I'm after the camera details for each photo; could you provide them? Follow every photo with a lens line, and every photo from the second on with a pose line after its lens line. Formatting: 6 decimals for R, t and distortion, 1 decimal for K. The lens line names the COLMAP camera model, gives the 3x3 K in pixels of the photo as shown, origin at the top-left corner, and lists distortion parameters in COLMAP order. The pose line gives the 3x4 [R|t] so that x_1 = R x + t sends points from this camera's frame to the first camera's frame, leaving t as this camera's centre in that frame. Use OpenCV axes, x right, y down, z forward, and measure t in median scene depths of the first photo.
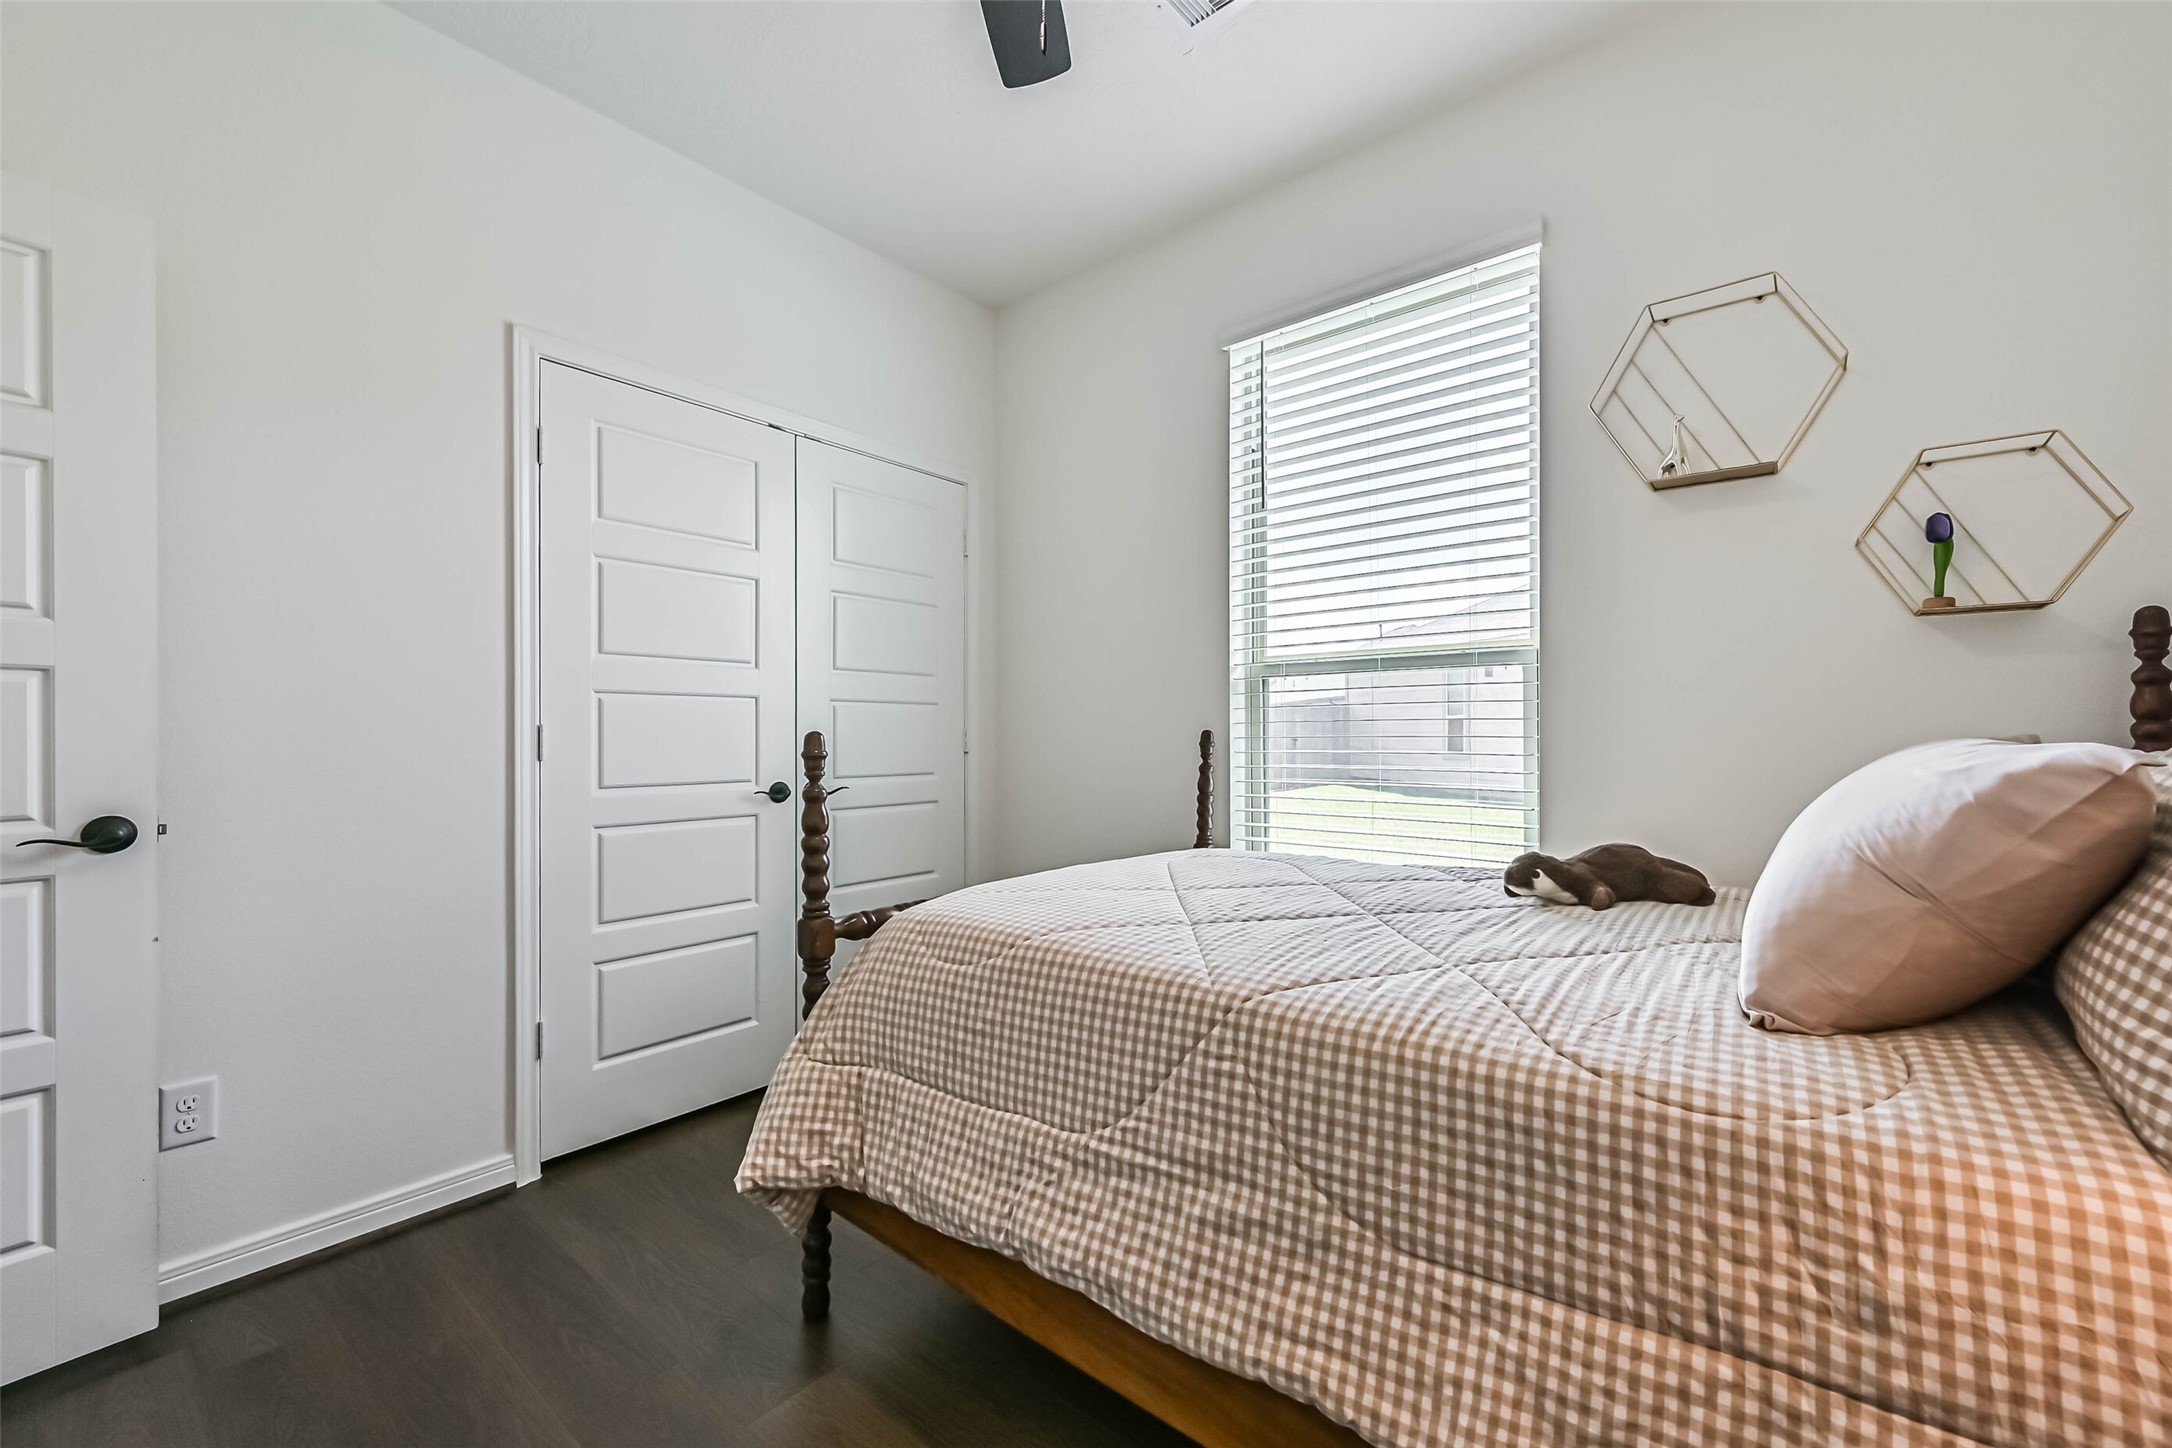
lens RADIAL K [[898.2, 0, 1095.7], [0, 898.2, 716.2], [0, 0, 1]] dist [0.010617, -0.000302]
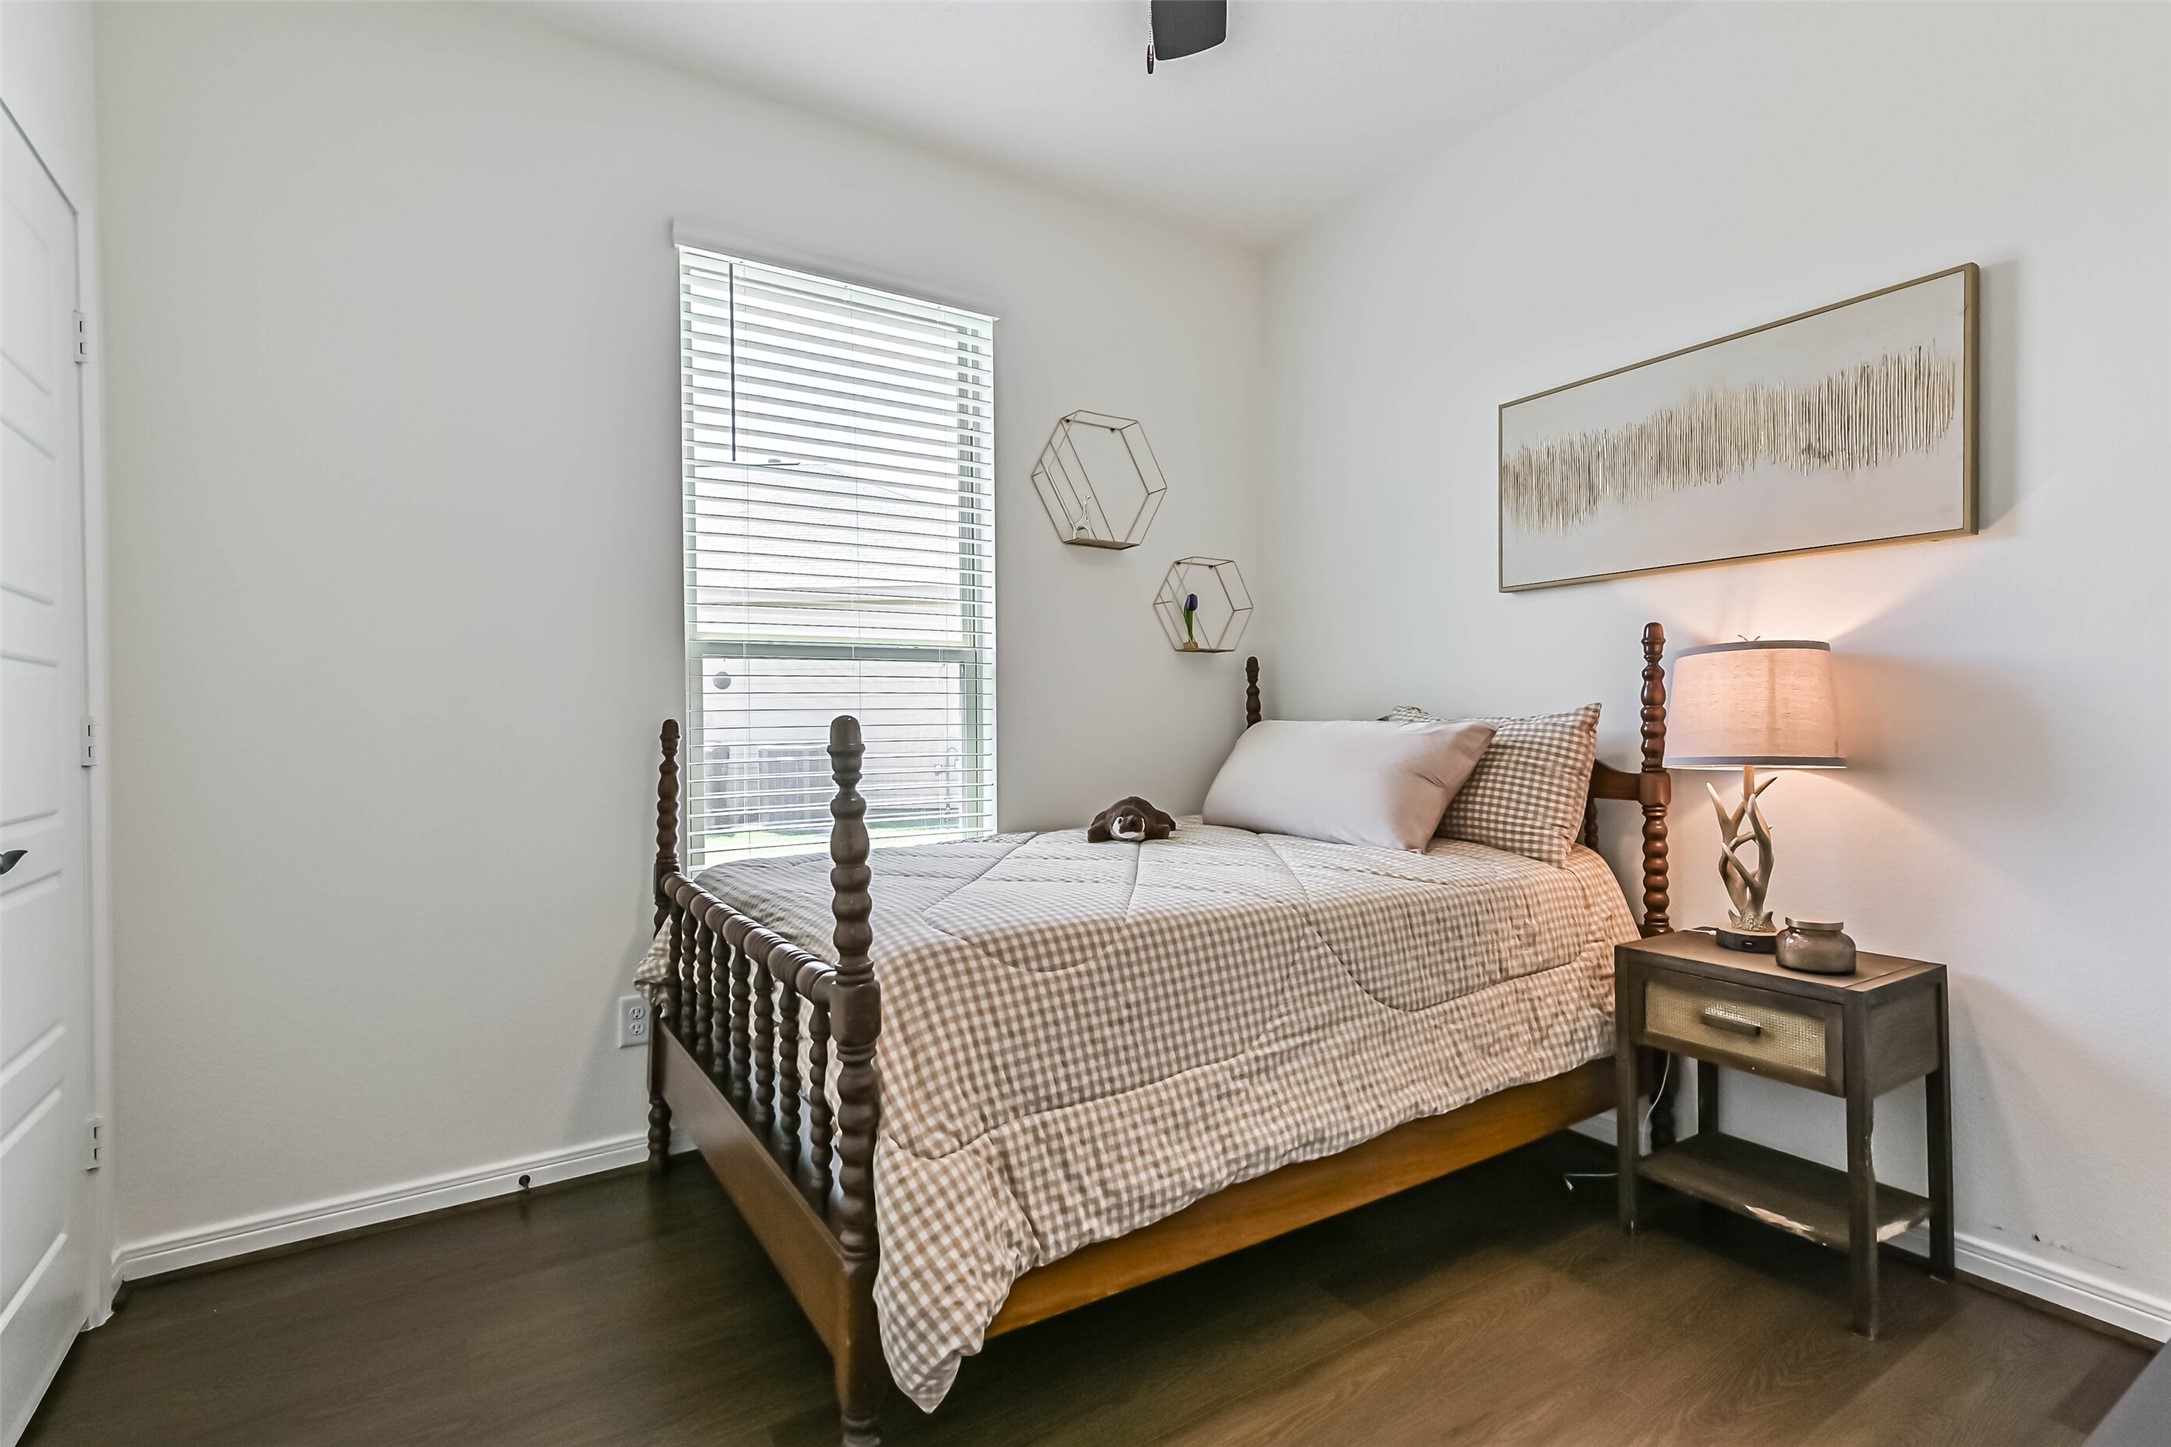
lens RADIAL K [[1019.4, 0, 1092.4], [0, 1019.4, 731.4], [0, 0, 1]] dist [0.030097, -0.001972]
pose [[0.292534, -0.008646, 0.956216, -1.275371], [-0.007719, 0.999905, 0.011402, 0.025110], [-0.956224, -0.010717, 0.292439, 0.751510]]
